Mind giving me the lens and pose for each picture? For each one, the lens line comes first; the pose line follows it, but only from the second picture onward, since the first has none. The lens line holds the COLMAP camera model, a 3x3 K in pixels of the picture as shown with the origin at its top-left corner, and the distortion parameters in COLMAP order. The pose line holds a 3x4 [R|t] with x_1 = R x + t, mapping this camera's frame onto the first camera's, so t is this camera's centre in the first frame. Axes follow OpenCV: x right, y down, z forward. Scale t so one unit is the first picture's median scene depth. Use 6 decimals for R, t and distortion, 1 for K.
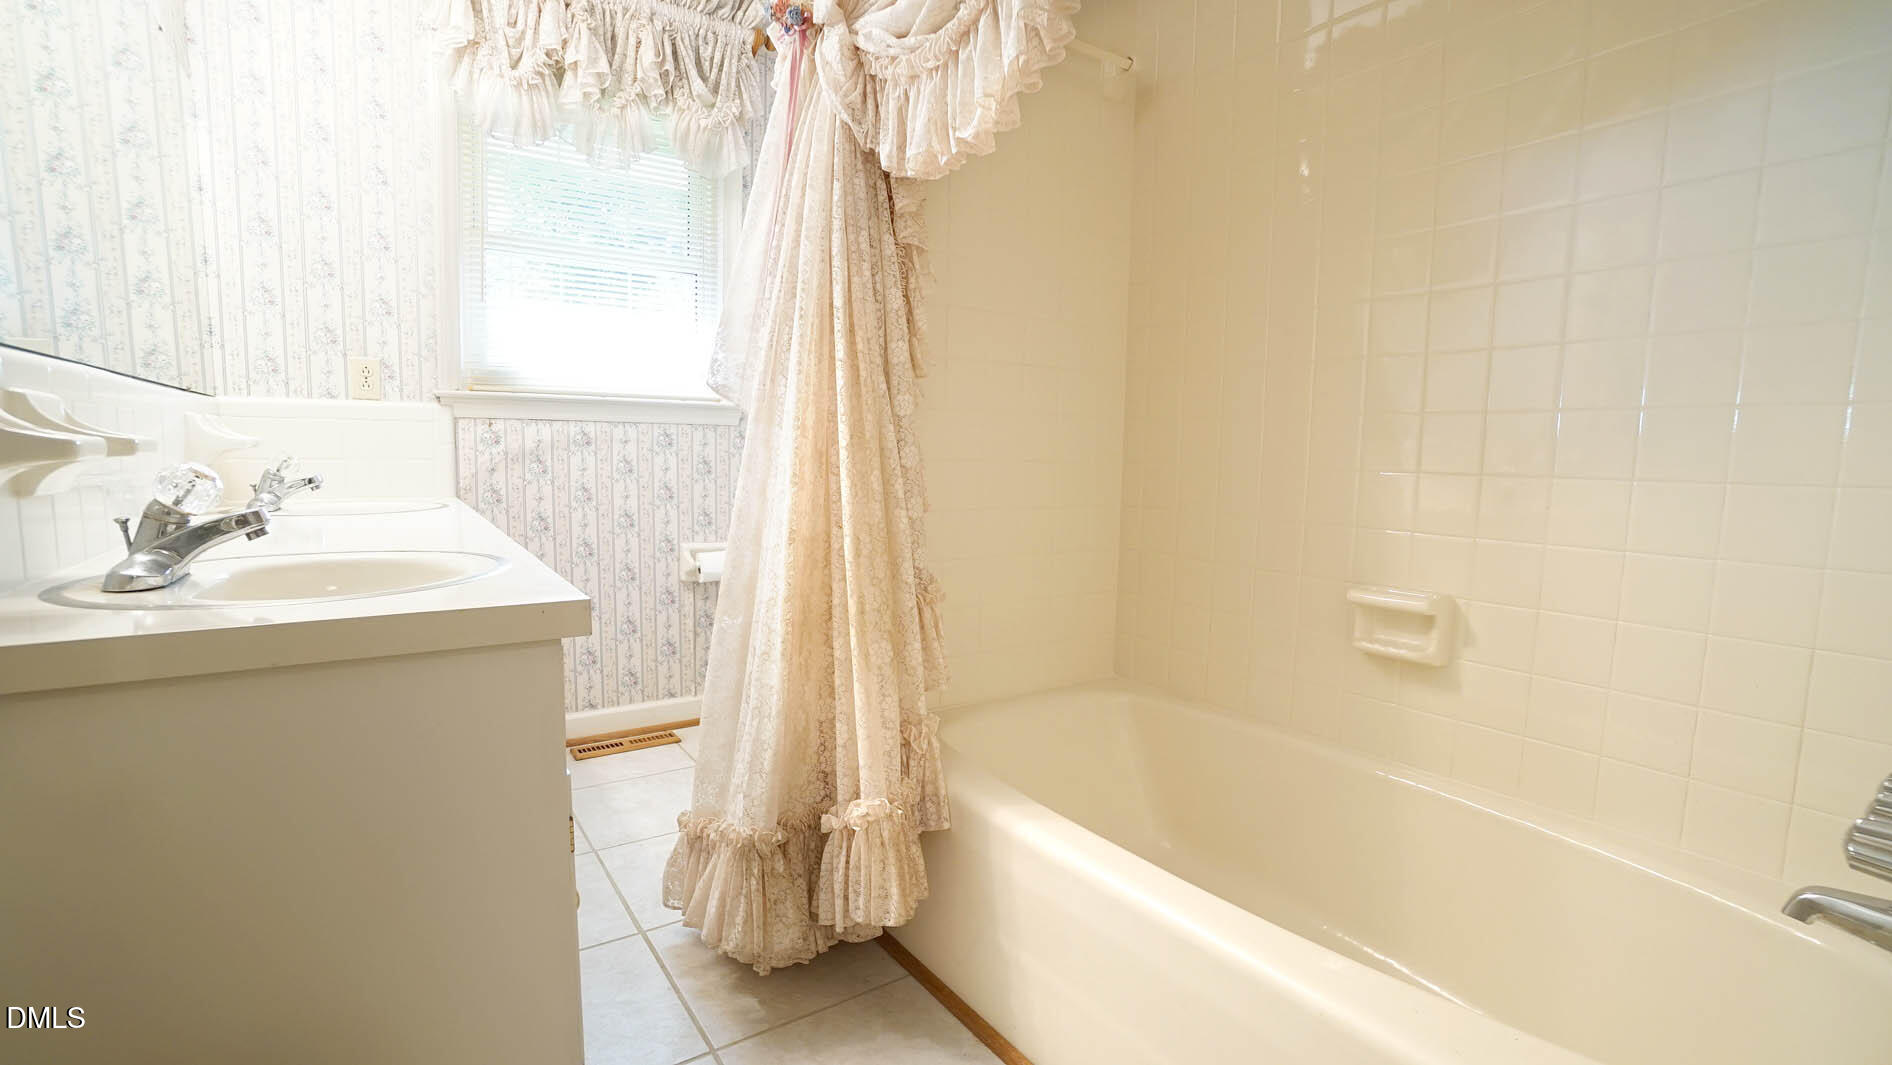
lens RADIAL K [[832.4, 0, 936.3], [0, 832.4, 541.0], [0, 0, 1]] dist [-0.067713, 0.024946]
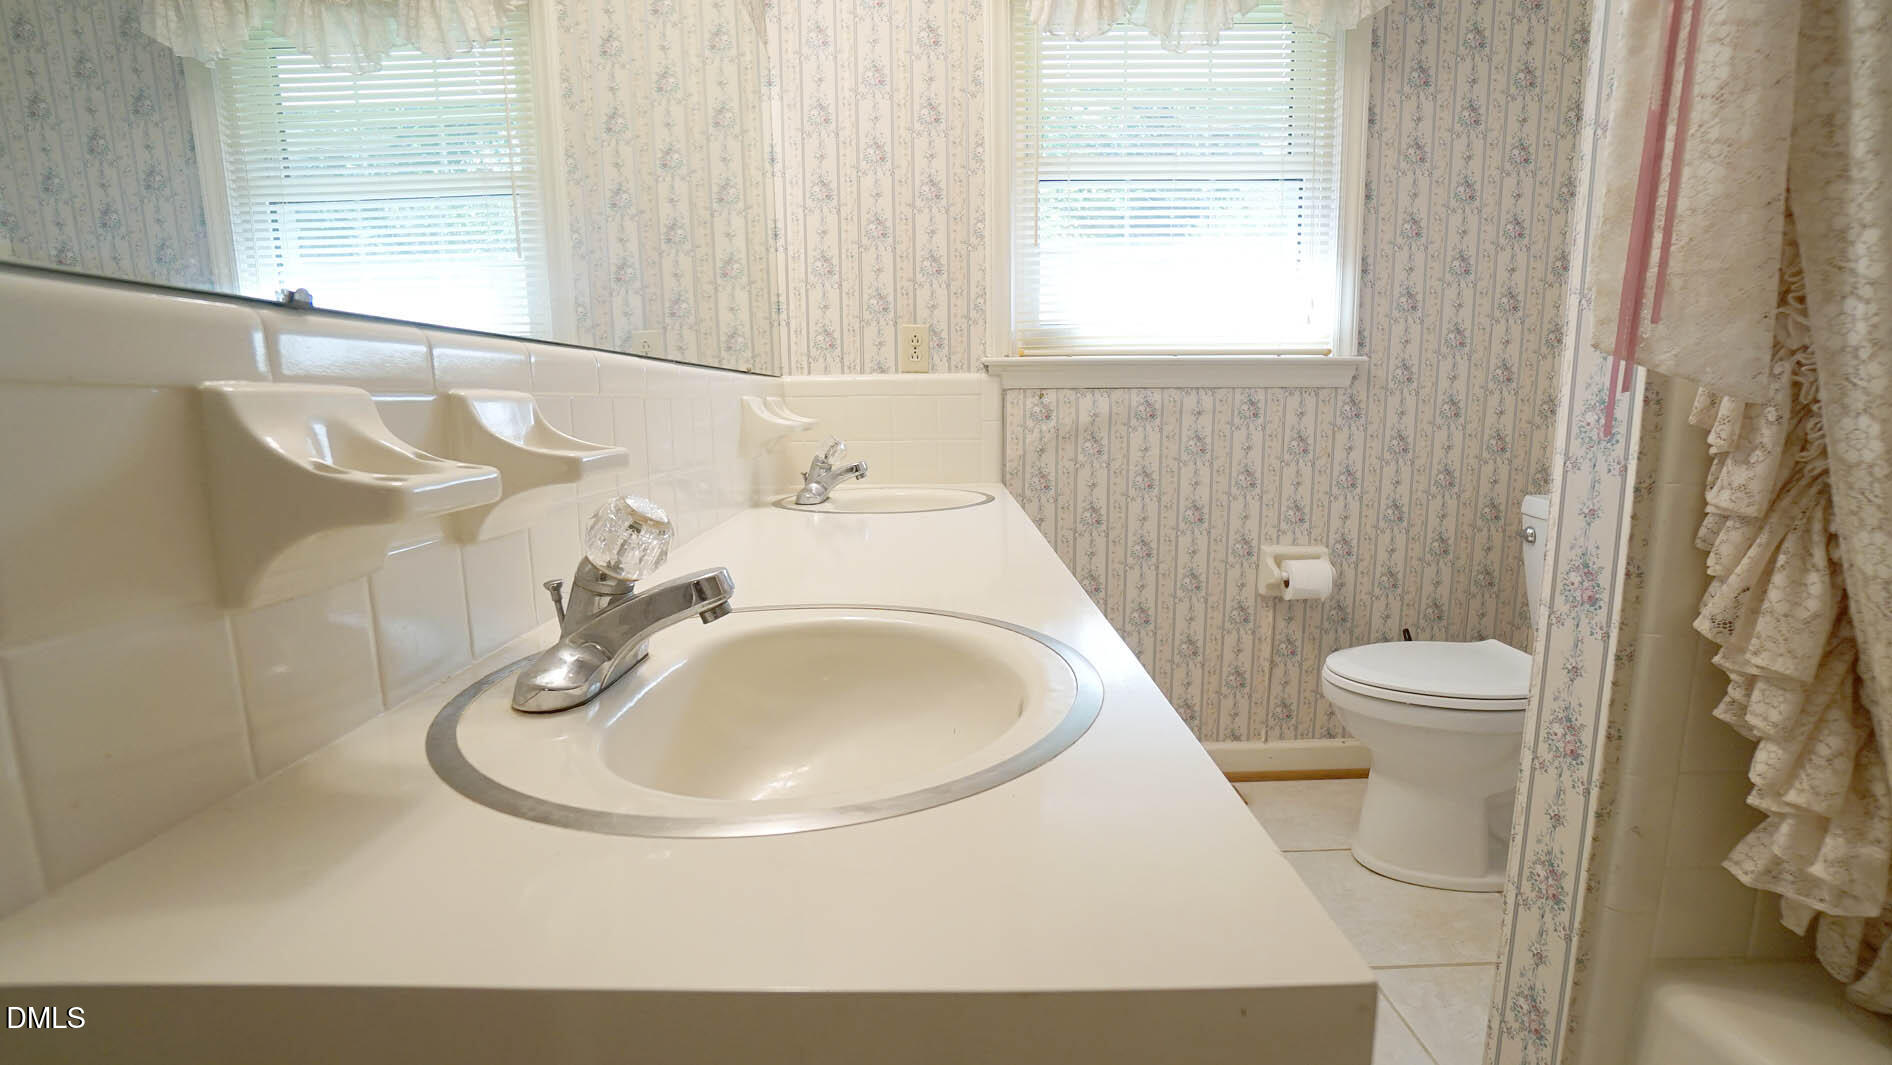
lens RADIAL K [[832.4, 0, 936.3], [0, 832.4, 541.0], [0, 0, 1]] dist [-0.067713, 0.024946]
pose [[0.823520, 0.062309, -0.563855, -0.160272], [-0.033849, 0.997576, 0.060800, -0.046673], [0.566276, -0.030984, 0.823633, 0.257525]]
